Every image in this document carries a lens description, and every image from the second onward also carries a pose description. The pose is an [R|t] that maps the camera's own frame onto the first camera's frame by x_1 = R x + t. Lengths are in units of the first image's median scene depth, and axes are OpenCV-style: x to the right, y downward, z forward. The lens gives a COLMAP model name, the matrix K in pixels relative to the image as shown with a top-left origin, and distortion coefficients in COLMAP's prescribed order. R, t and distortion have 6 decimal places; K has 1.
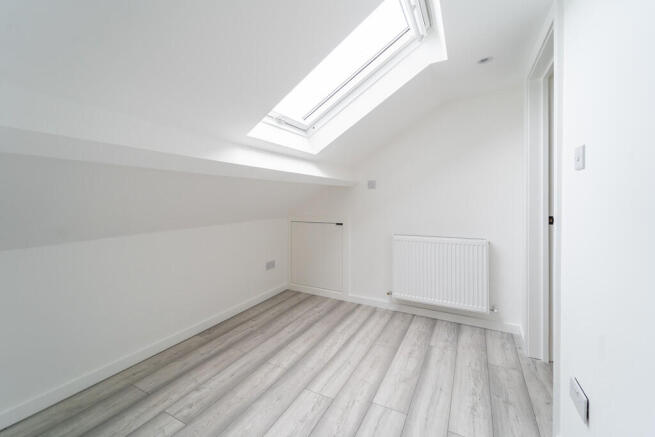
lens RADIAL K [[266.2, 0, 325.2], [0, 266.2, 208.0], [0, 0, 1]] dist [0.000973, 0.000293]
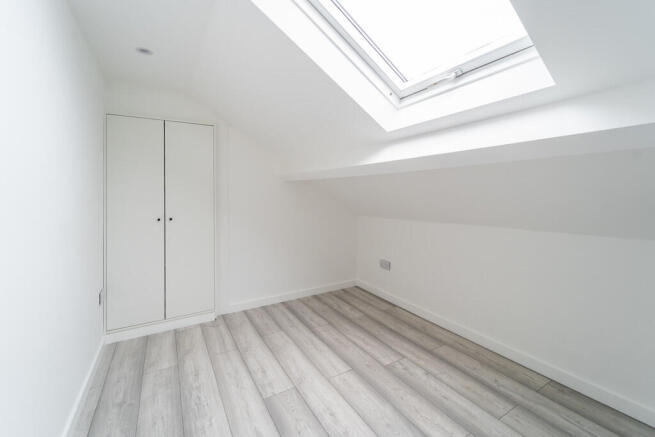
lens RADIAL K [[266.2, 0, 326.9], [0, 266.2, 190.6], [0, 0, 1]] dist [0.000973, 0.000293]
pose [[-0.489663, -0.002333, -0.871909, 0.610712], [-0.020070, 0.999762, 0.008596, -0.043086], [0.871681, 0.021708, -0.489593, 1.107679]]
